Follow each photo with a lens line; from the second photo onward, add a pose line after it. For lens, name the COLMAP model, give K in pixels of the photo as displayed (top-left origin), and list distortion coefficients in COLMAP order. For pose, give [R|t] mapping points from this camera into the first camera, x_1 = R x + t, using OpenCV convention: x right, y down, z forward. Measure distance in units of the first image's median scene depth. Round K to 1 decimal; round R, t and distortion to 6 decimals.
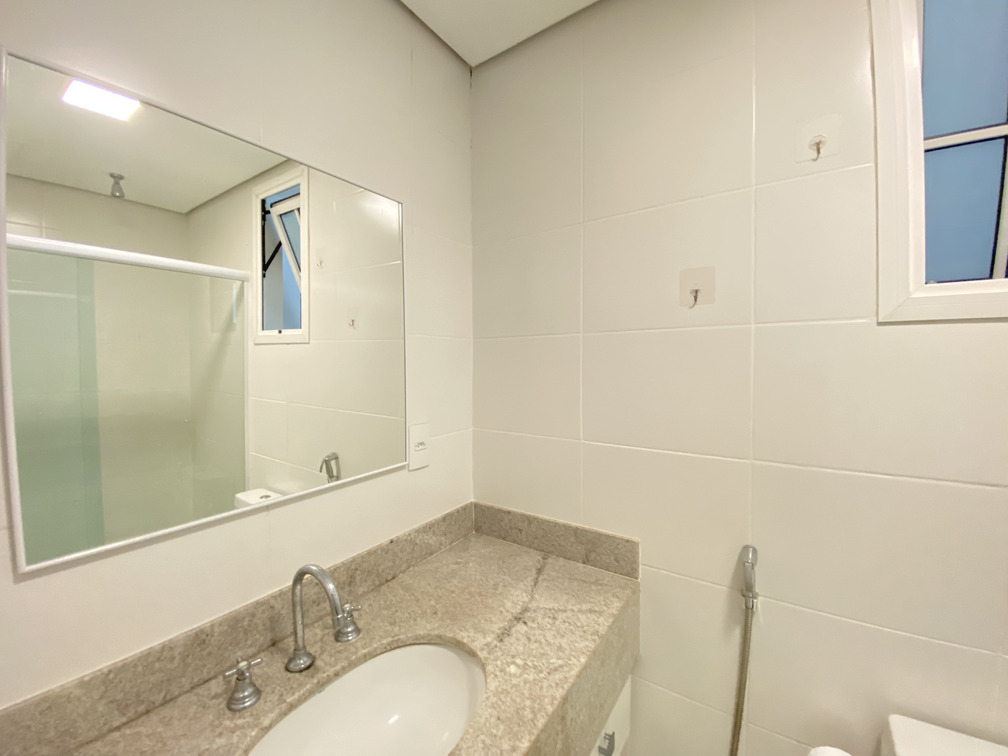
lens RADIAL K [[409.2, 0, 500.7], [0, 409.2, 376.2], [0, 0, 1]] dist [0.018661, -0.019292]
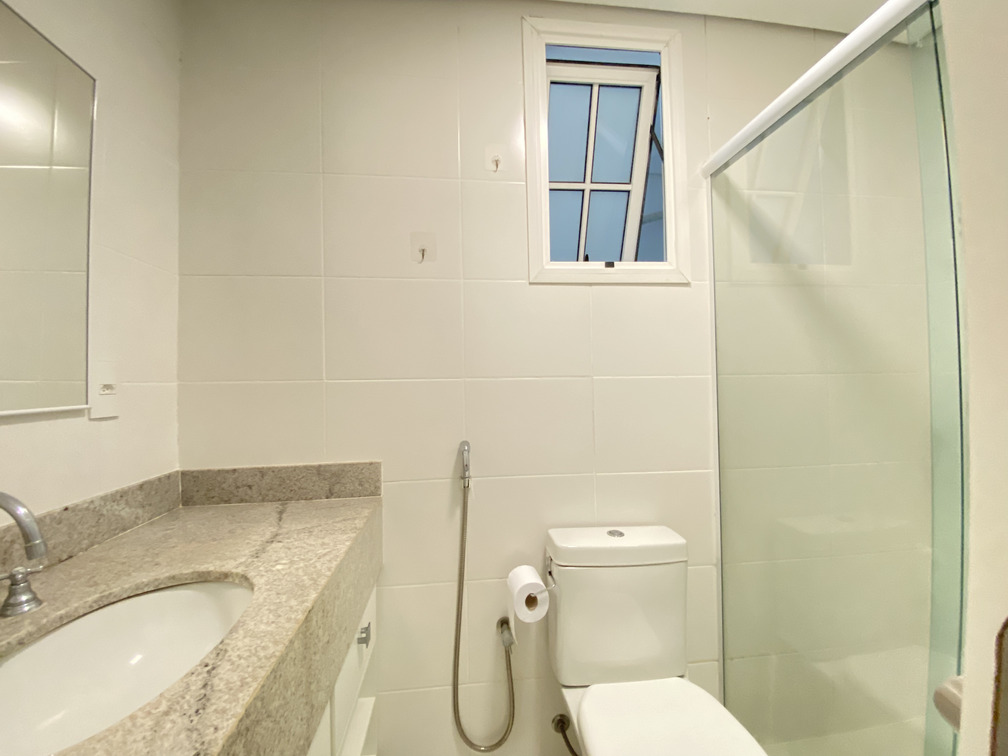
lens RADIAL K [[409.2, 0, 500.7], [0, 409.2, 376.2], [0, 0, 1]] dist [0.018661, -0.019292]
pose [[0.757712, 0.002886, 0.652583, -0.154149], [0.030767, 0.998720, -0.040141, 0.222159], [-0.651864, 0.050494, 0.756653, -0.086865]]
